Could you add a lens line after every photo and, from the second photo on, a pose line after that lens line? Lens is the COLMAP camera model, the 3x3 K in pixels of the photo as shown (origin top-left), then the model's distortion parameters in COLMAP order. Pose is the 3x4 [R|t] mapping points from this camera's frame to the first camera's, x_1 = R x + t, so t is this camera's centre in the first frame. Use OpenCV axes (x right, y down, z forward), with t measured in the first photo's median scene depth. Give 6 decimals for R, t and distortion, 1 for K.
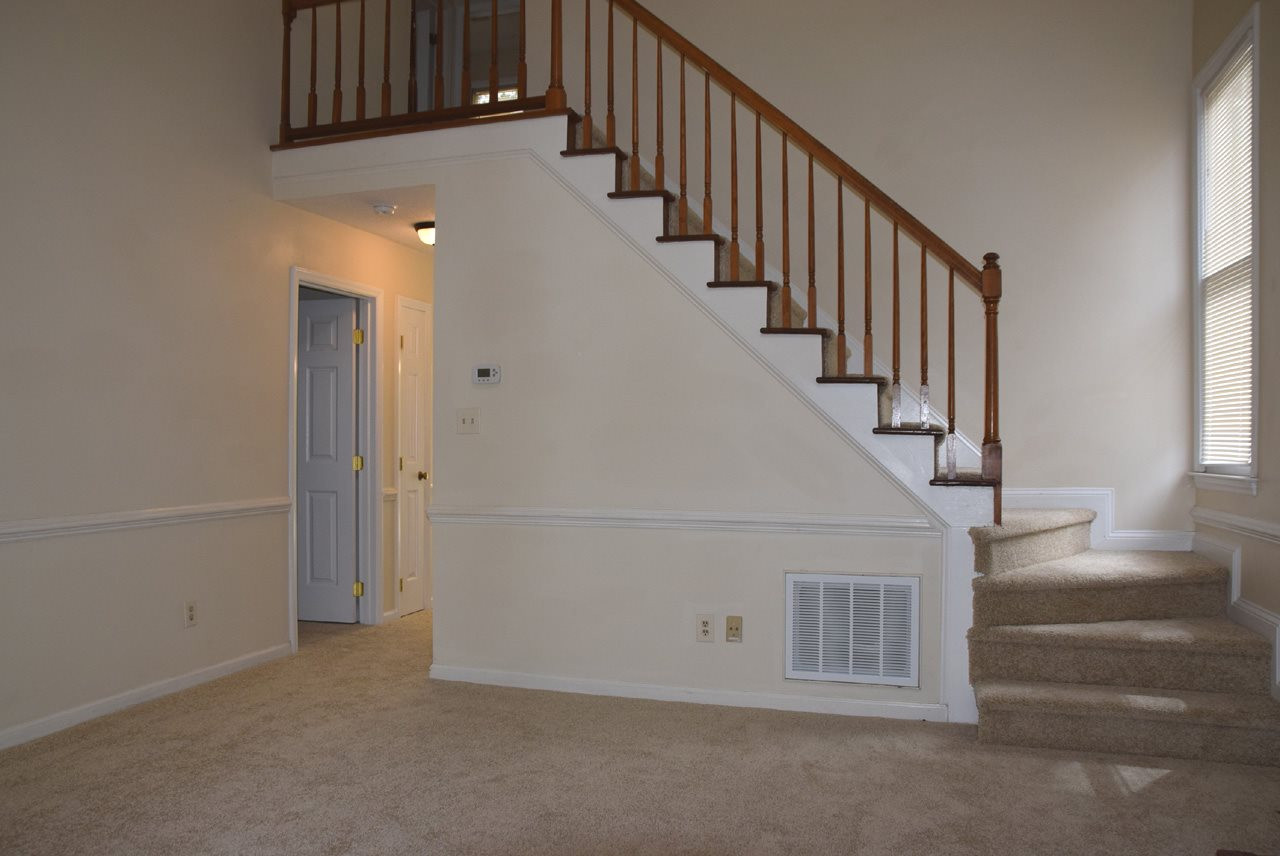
lens RADIAL K [[966.4, 0, 616.3], [0, 966.4, 433.6], [0, 0, 1]] dist [-0.139869, 0.118476]
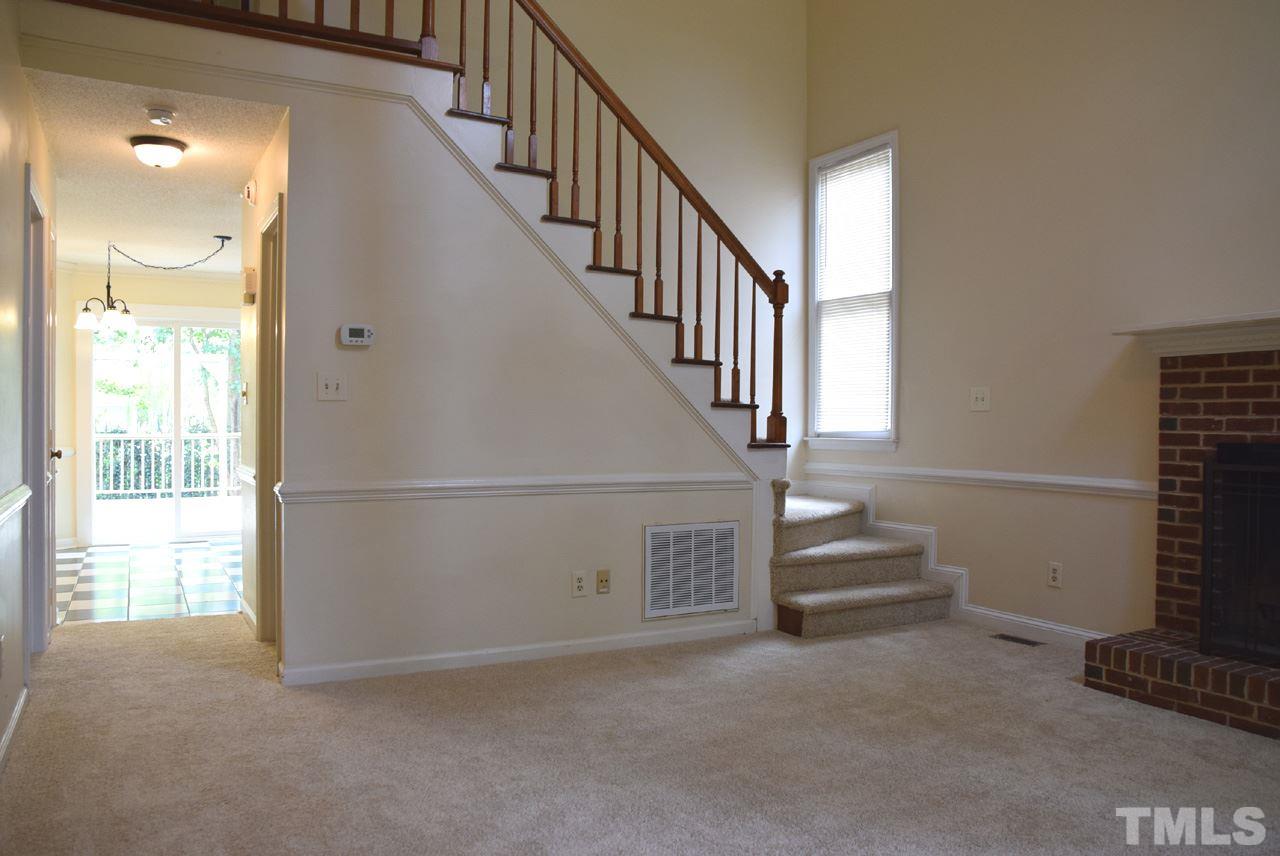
lens RADIAL K [[966.4, 0, 616.3], [0, 966.4, 433.6], [0, 0, 1]] dist [-0.139869, 0.118476]
pose [[0.688068, -0.005324, 0.725627, -0.708327], [-0.010067, 0.999807, 0.016881, 0.015101], [-0.725577, -0.018920, 0.687881, 0.239913]]
